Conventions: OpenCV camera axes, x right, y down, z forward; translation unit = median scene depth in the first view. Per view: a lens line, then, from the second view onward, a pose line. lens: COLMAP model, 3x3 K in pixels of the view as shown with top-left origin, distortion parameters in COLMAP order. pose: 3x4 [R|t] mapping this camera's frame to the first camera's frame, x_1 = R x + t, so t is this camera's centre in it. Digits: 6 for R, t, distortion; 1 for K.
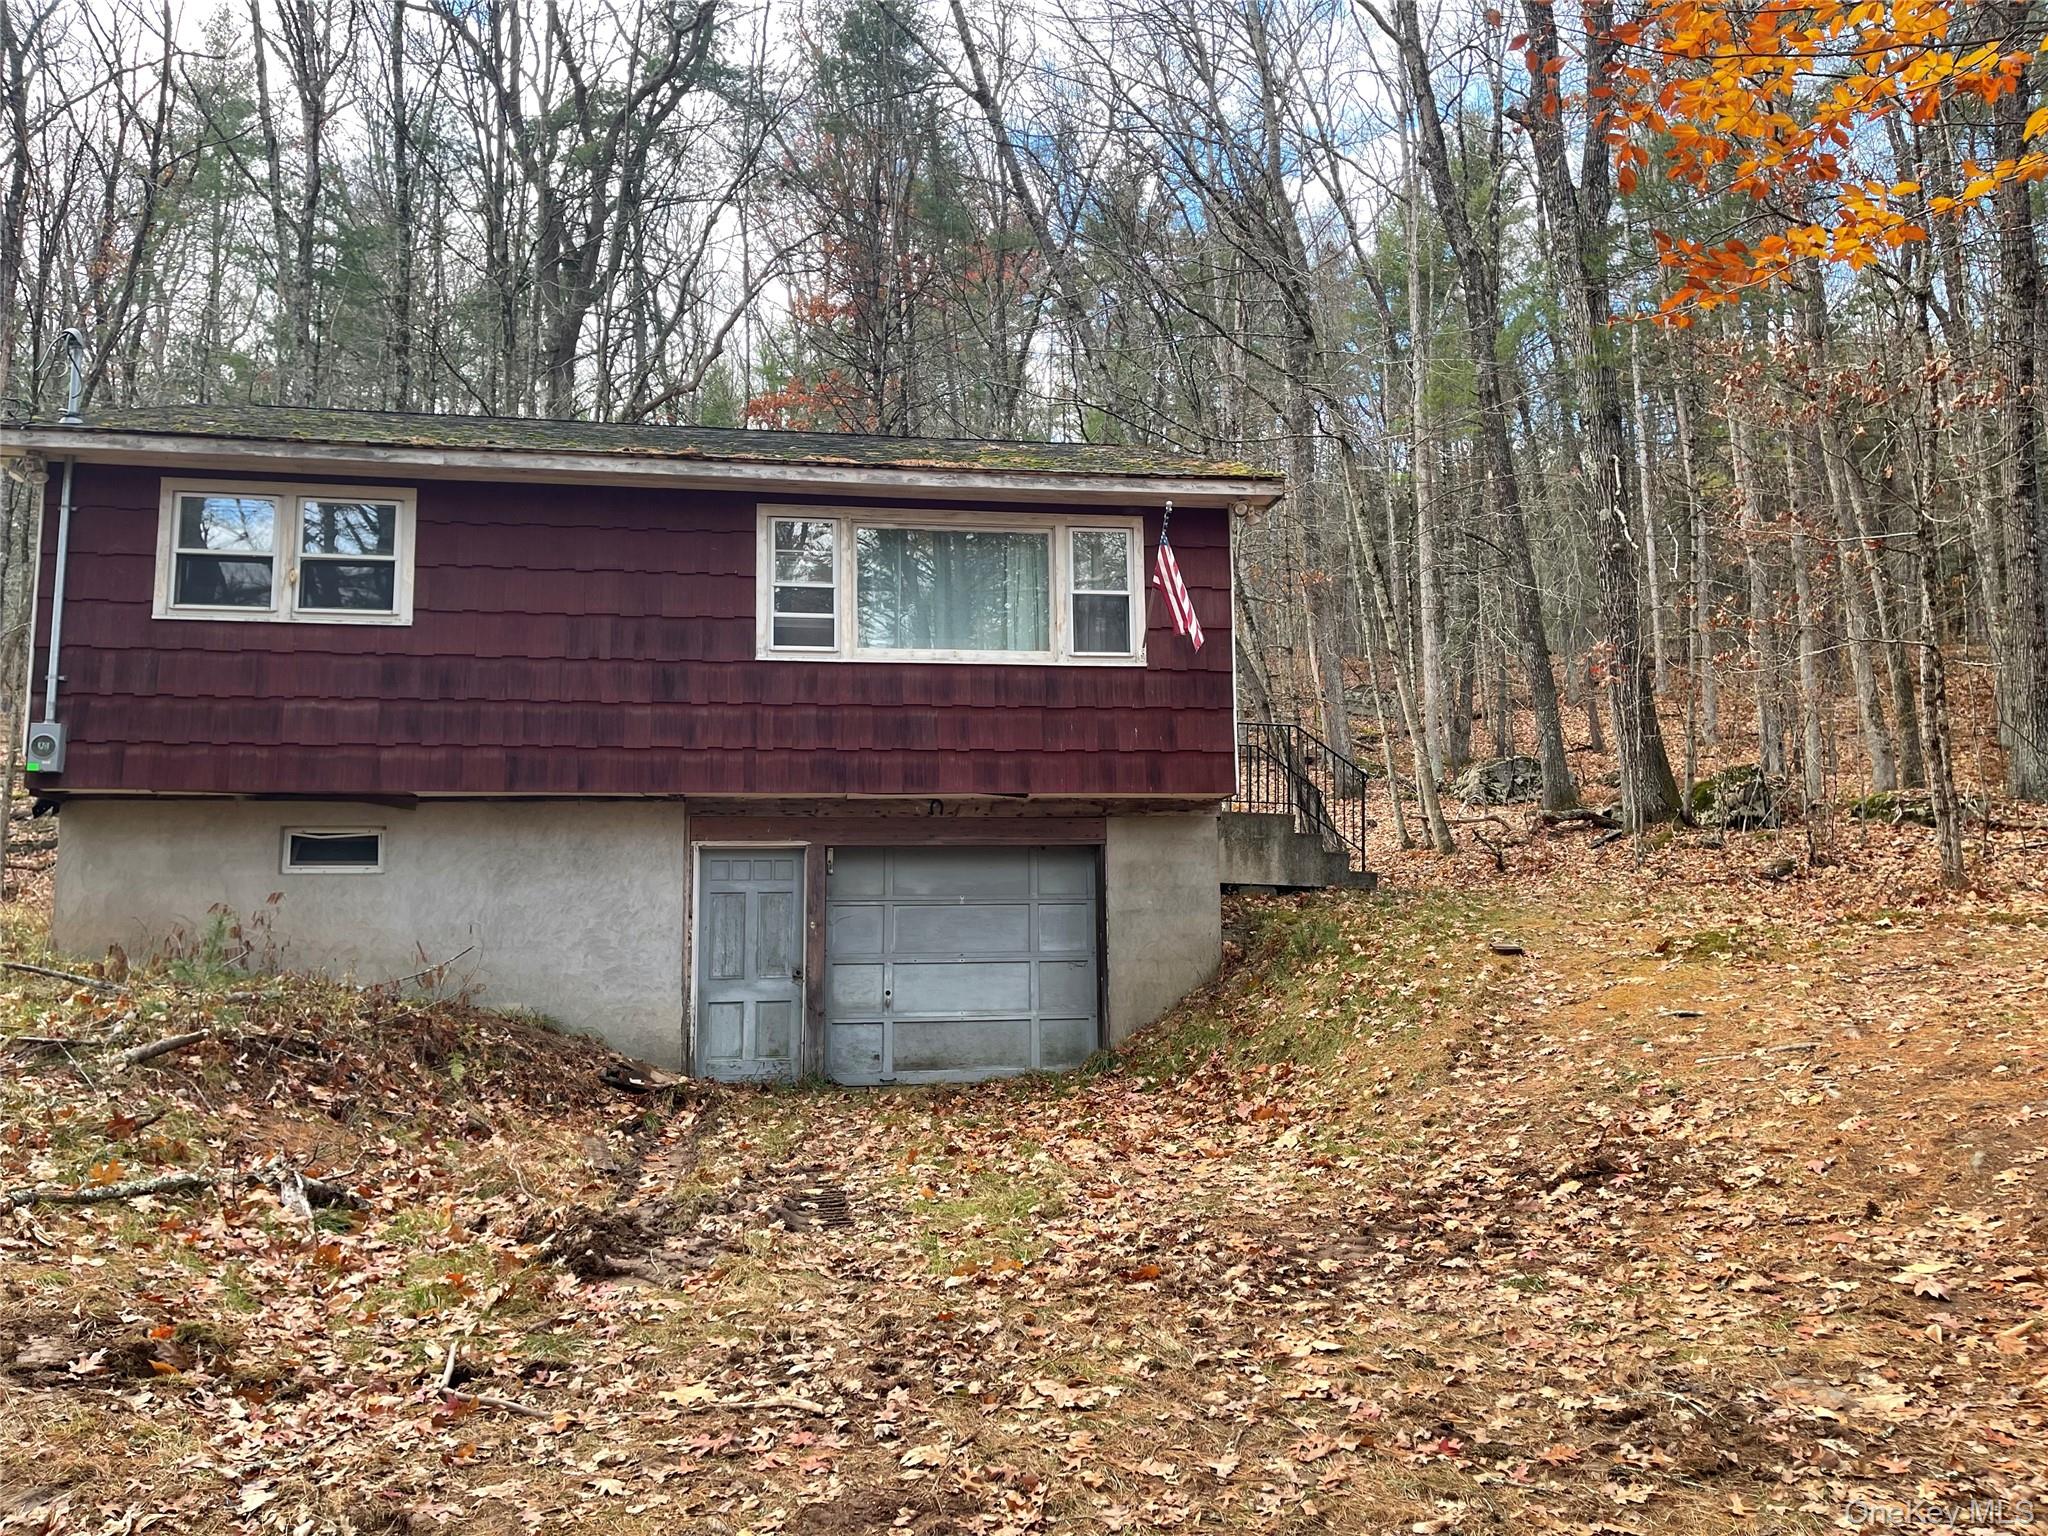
lens RADIAL K [[1553.0, 0, 1043.0], [0, 1553.0, 770.9], [0, 0, 1]] dist [0.077559, -0.102259]
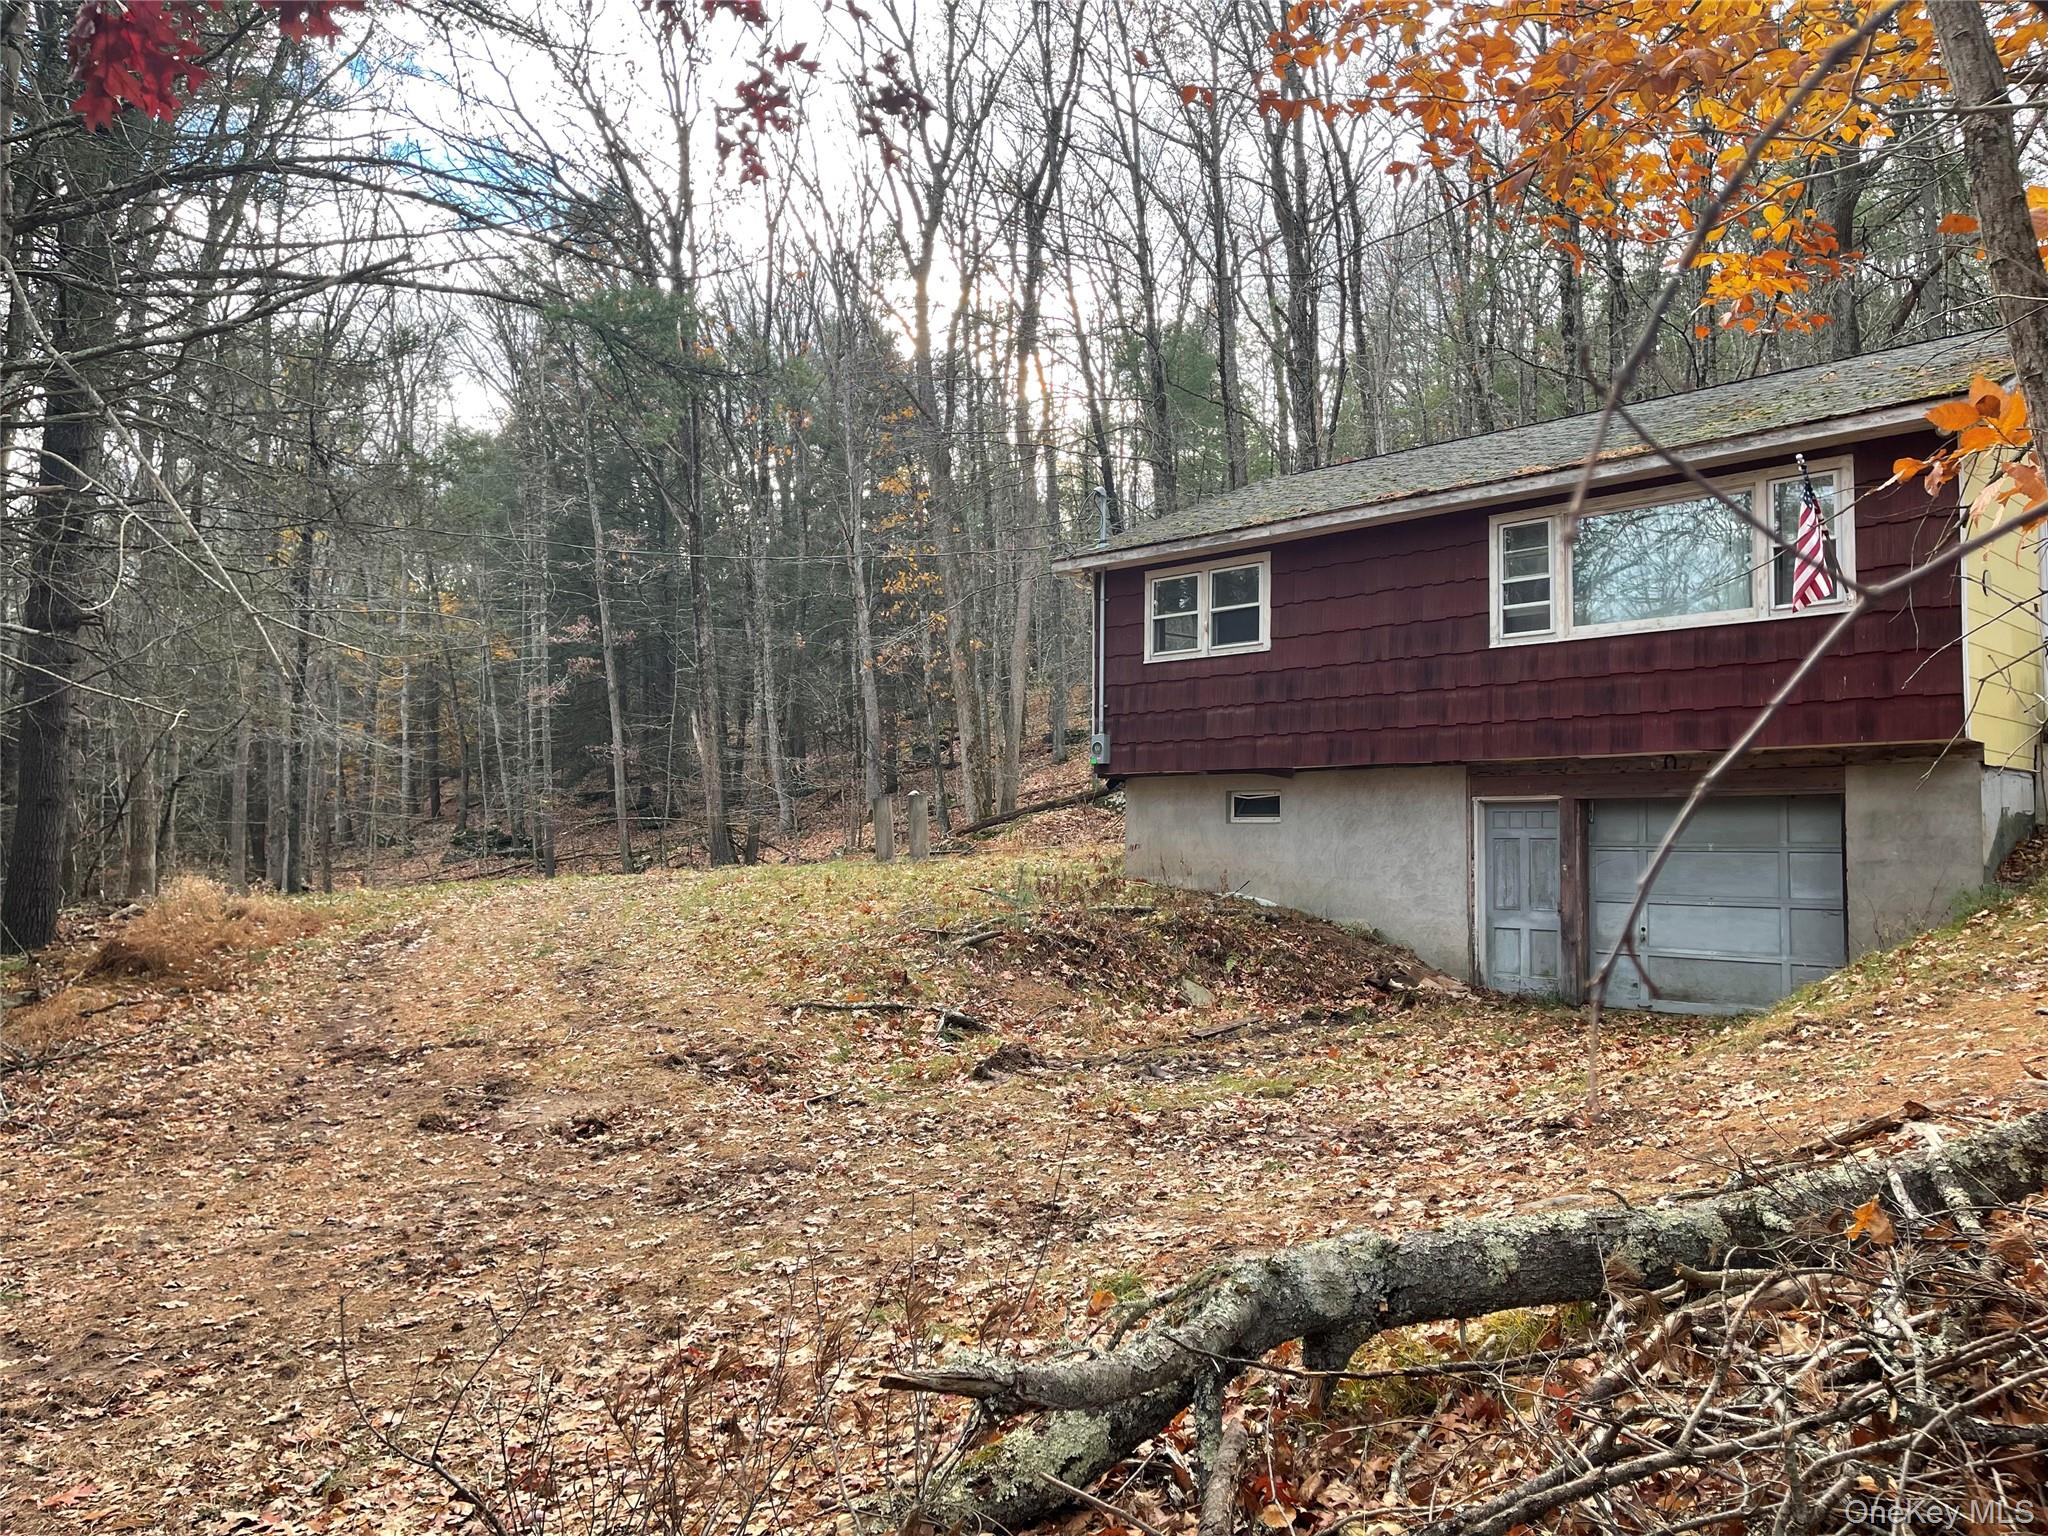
lens RADIAL K [[1538.9, 0, 1022.0], [0, 1538.9, 781.8], [0, 0, 1]] dist [0.076491, -0.101700]
pose [[0.571301, -0.018777, -0.820526, 0.597478], [0.084672, 0.995752, 0.036168, -0.042782], [0.816361, -0.090138, 0.570464, 0.013063]]
